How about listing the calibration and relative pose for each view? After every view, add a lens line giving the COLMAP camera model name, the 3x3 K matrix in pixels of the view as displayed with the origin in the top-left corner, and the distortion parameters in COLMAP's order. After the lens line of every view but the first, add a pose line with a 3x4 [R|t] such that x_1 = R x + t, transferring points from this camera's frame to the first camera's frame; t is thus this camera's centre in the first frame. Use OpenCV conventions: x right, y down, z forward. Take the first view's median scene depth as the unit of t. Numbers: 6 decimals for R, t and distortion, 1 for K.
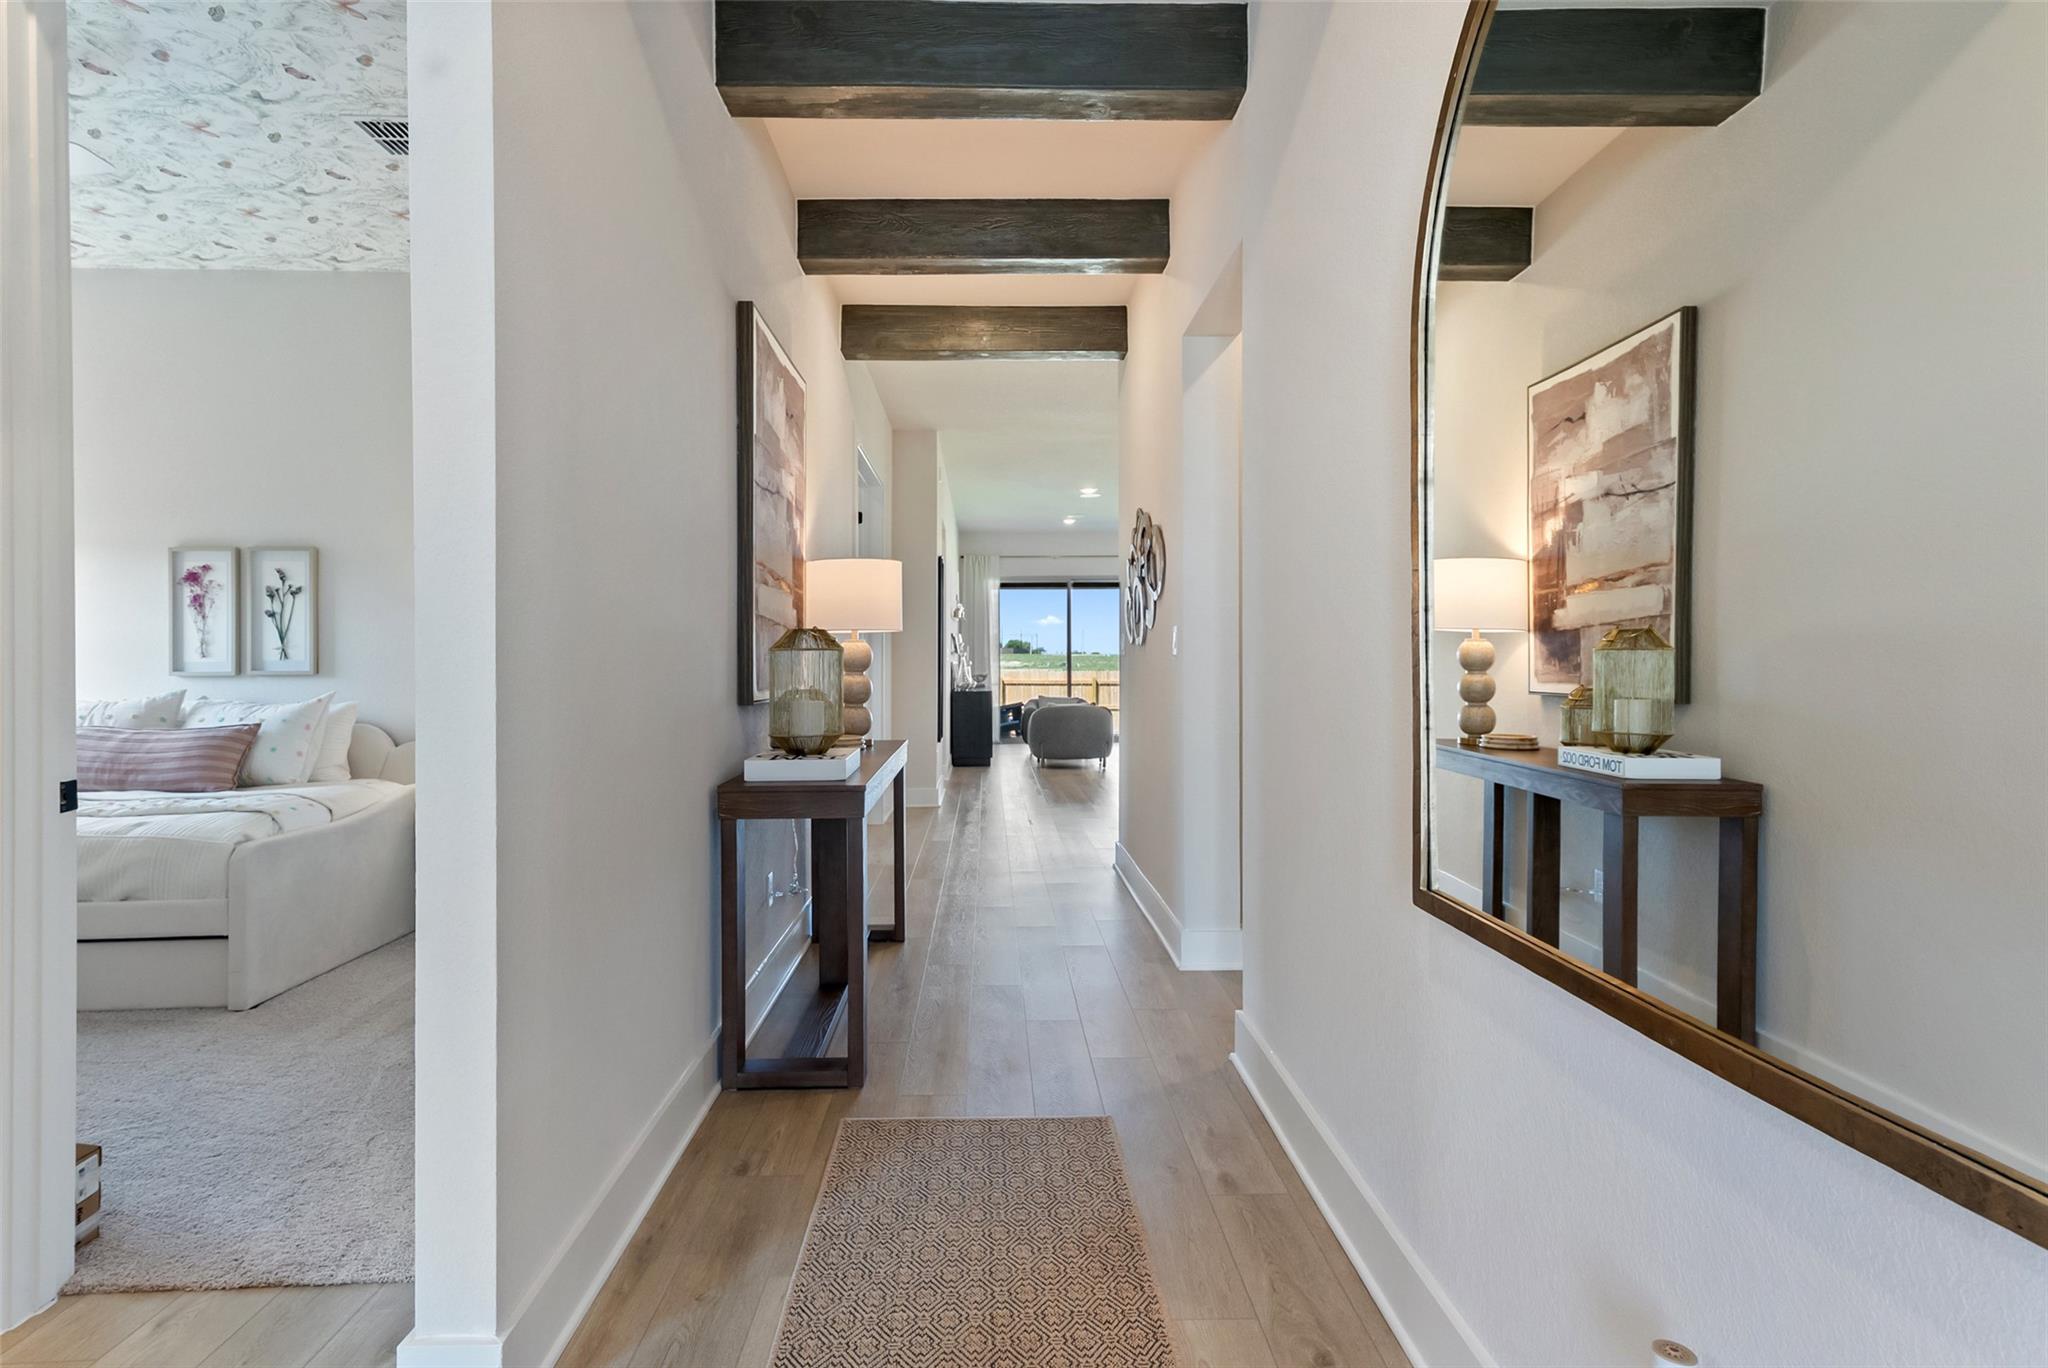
lens RADIAL K [[1039.3, 0, 1016.3], [0, 1039.3, 661.7], [0, 0, 1]] dist [0.021005, 0.000116]
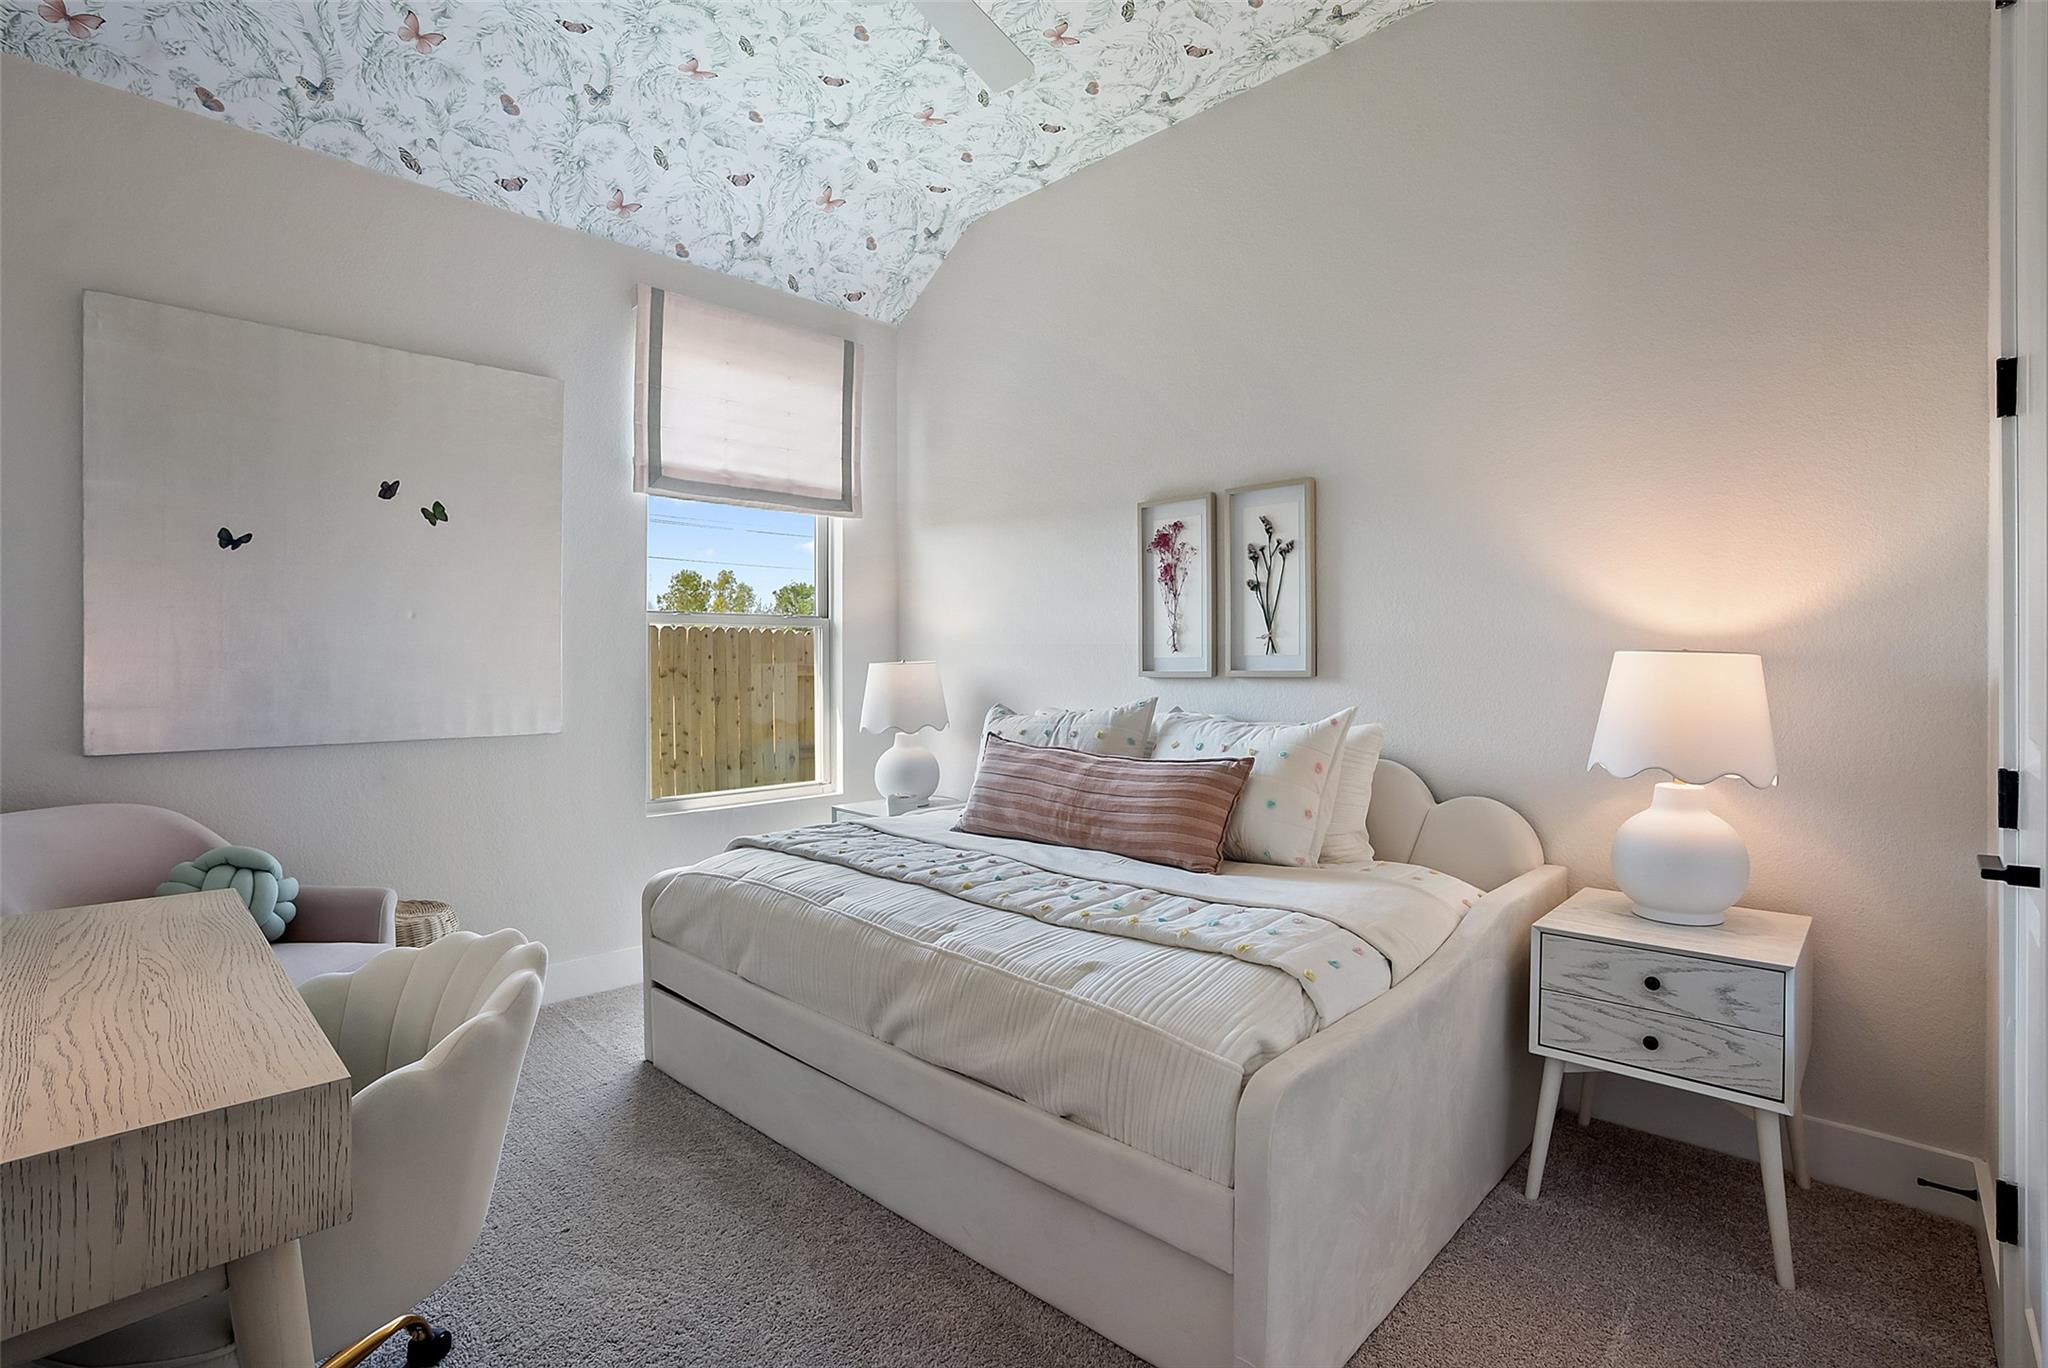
lens RADIAL K [[954.0, 0, 1025.3], [0, 954.0, 672.0], [0, 0, 1]] dist [-0.063713, 0.018536]
pose [[0.694861, 0.004670, -0.719129, -0.384266], [0.003669, 0.999943, 0.010039, 0.003071], [0.719135, -0.009614, 0.694804, 0.485024]]
